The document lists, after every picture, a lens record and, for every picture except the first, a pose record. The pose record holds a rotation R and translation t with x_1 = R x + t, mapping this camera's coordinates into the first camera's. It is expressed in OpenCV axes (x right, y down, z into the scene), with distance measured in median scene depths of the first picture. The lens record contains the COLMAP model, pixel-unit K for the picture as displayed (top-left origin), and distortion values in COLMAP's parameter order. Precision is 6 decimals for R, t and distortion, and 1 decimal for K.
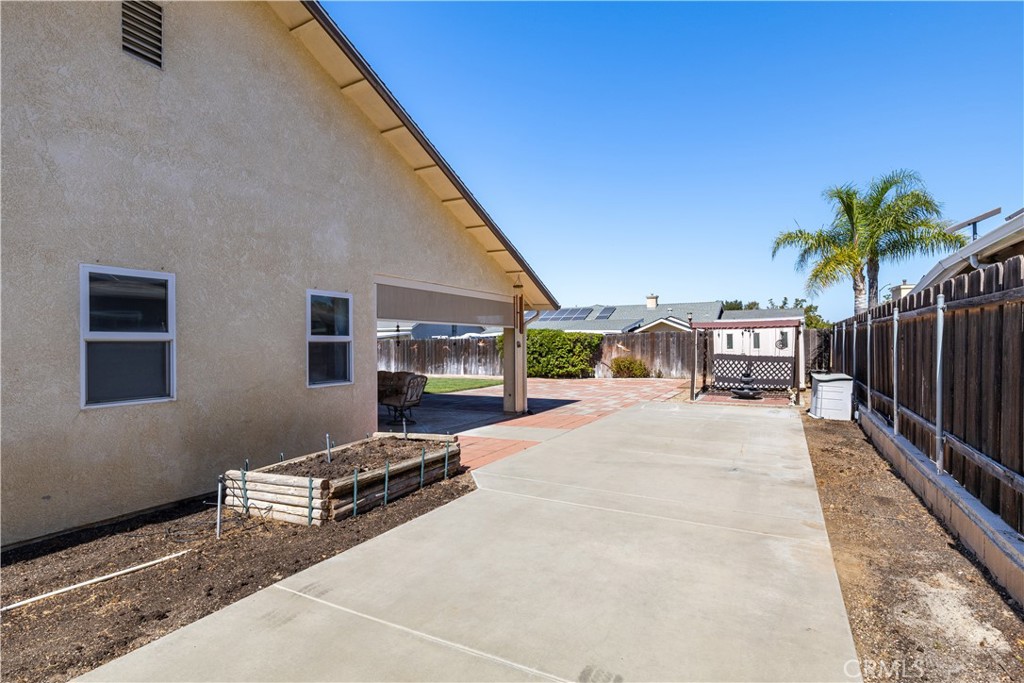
lens RADIAL K [[526.9, 0, 526.0], [0, 526.9, 358.8], [0, 0, 1]] dist [-0.001677, 0.003538]
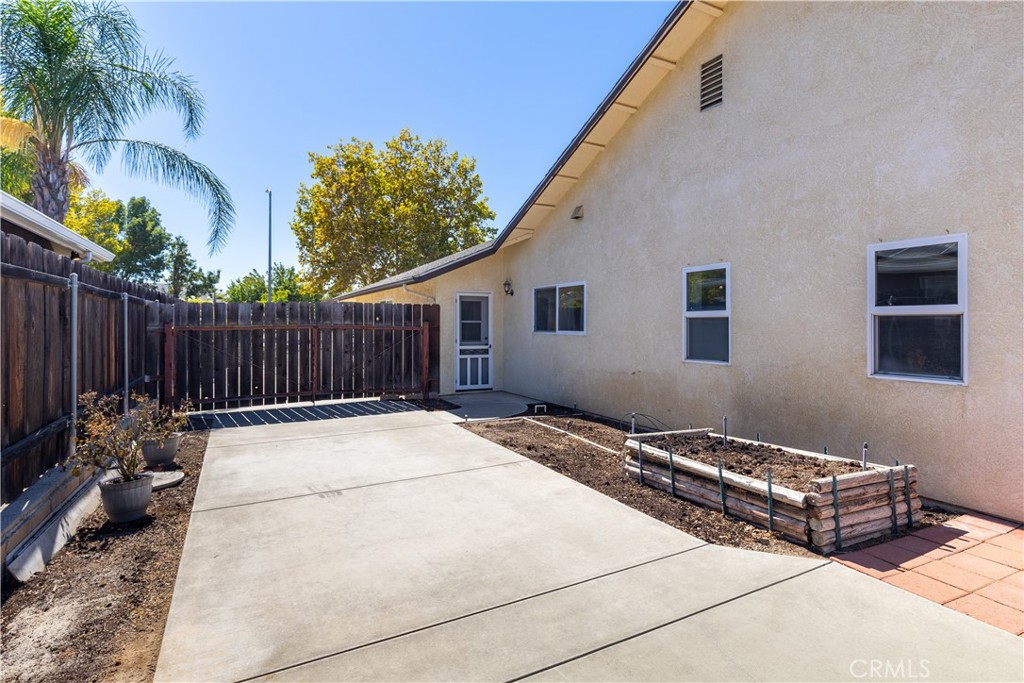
lens RADIAL K [[525.5, 0, 484.6], [0, 525.5, 331.0], [0, 0, 1]] dist [0.009978, 0.002406]
pose [[-0.617908, 0.018632, -0.786029, 0.161127], [-0.017188, 0.999160, 0.037196, -0.009070], [0.786062, 0.036494, -0.617069, 0.325166]]
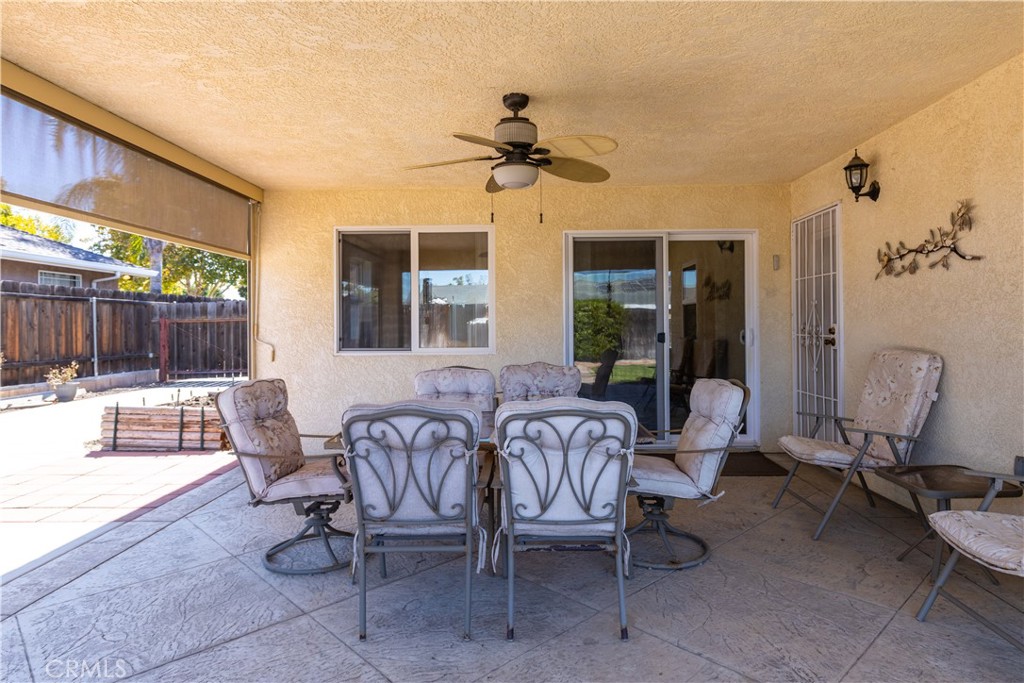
lens RADIAL K [[602.0, 0, 524.5], [0, 602.0, 325.3], [0, 0, 1]] dist [-0.007595, 0.002350]
pose [[-0.903393, 0.012531, -0.428629, -0.097041], [0.001156, 0.999640, 0.026789, -0.003985], [0.428811, 0.023705, -0.903083, 0.662632]]
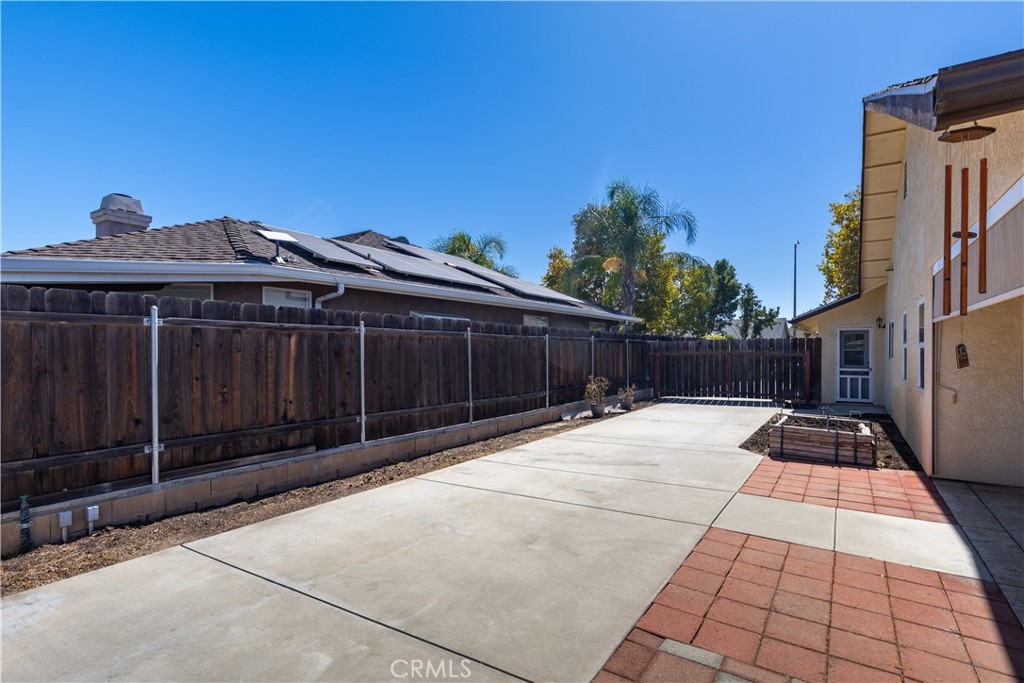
lens RADIAL K [[472.0, 0, 519.6], [0, 472.0, 362.9], [0, 0, 1]] dist [0.000522, -0.000229]
pose [[-0.988919, 0.009904, 0.148124, 0.091339], [0.017813, 0.998480, 0.052162, -0.021556], [-0.147382, 0.054223, -0.987592, 0.663786]]
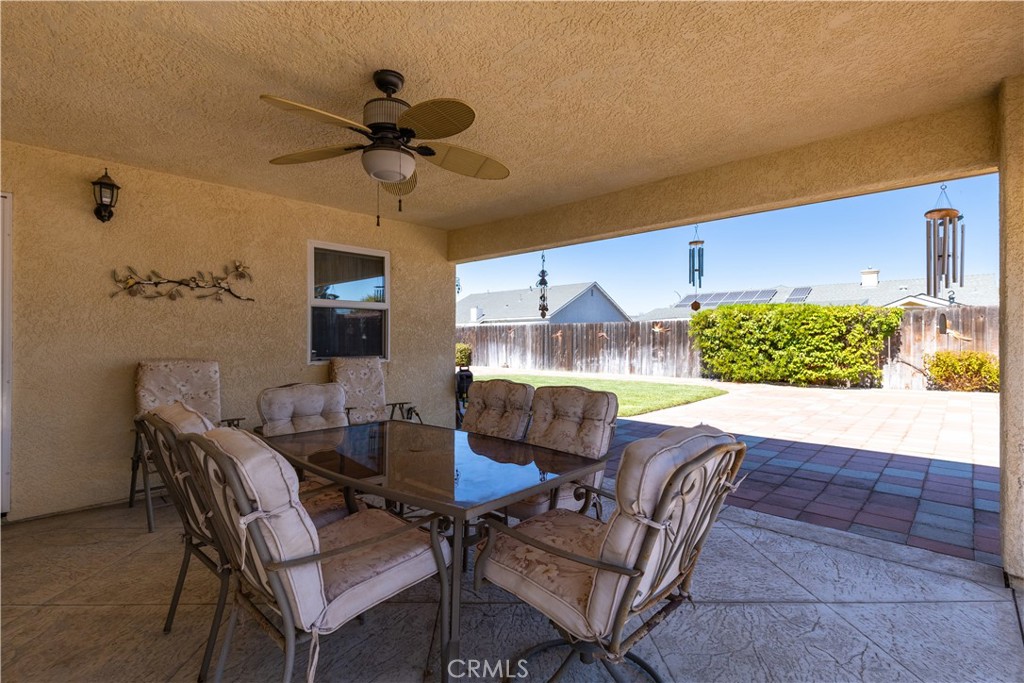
lens RADIAL K [[472.0, 0, 499.9], [0, 472.0, 353.3], [0, 0, 1]] dist [0.000522, -0.000229]
pose [[0.952005, 0.014115, -0.305758, -0.105710], [-0.013526, 0.999900, 0.004047, 0.003314], [0.305785, 0.000283, 0.952101, 0.418947]]
